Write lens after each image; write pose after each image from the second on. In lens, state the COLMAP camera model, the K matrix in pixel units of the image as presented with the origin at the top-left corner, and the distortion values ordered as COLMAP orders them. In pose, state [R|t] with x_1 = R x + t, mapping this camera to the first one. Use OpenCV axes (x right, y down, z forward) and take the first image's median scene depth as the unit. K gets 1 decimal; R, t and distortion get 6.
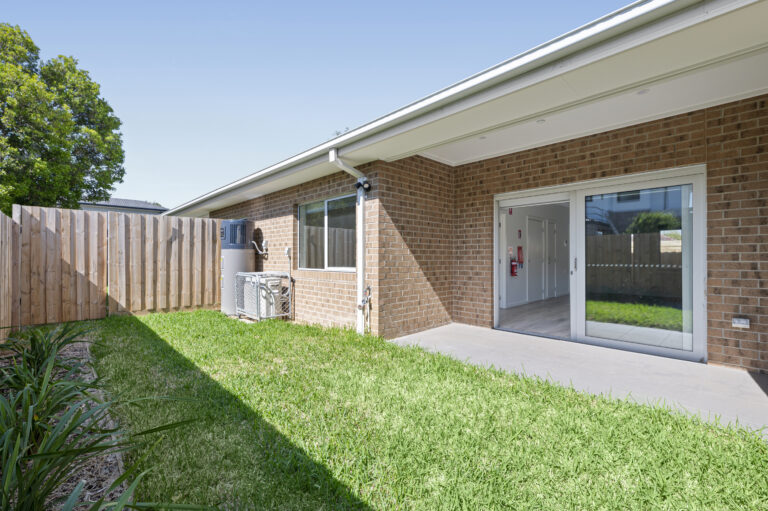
lens RADIAL K [[340.1, 0, 384.0], [0, 340.1, 255.5], [0, 0, 1]] dist [-0.001448, -0.000475]
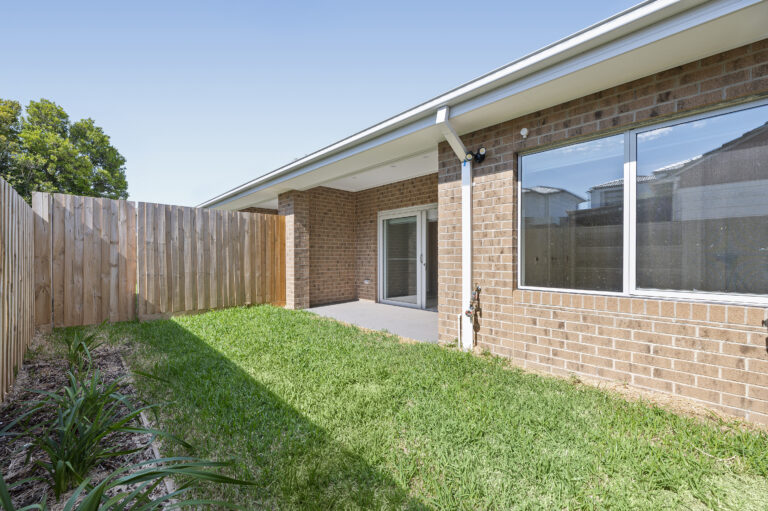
lens RADIAL K [[323.1, 0, 387.2], [0, 323.1, 256.4], [0, 0, 1]] dist [-0.000183, 0.000023]
pose [[0.999978, -0.001543, -0.006504, 0.387723], [0.001631, 0.999907, 0.013538, -0.004568], [0.006482, -0.013548, 0.999887, -0.413520]]
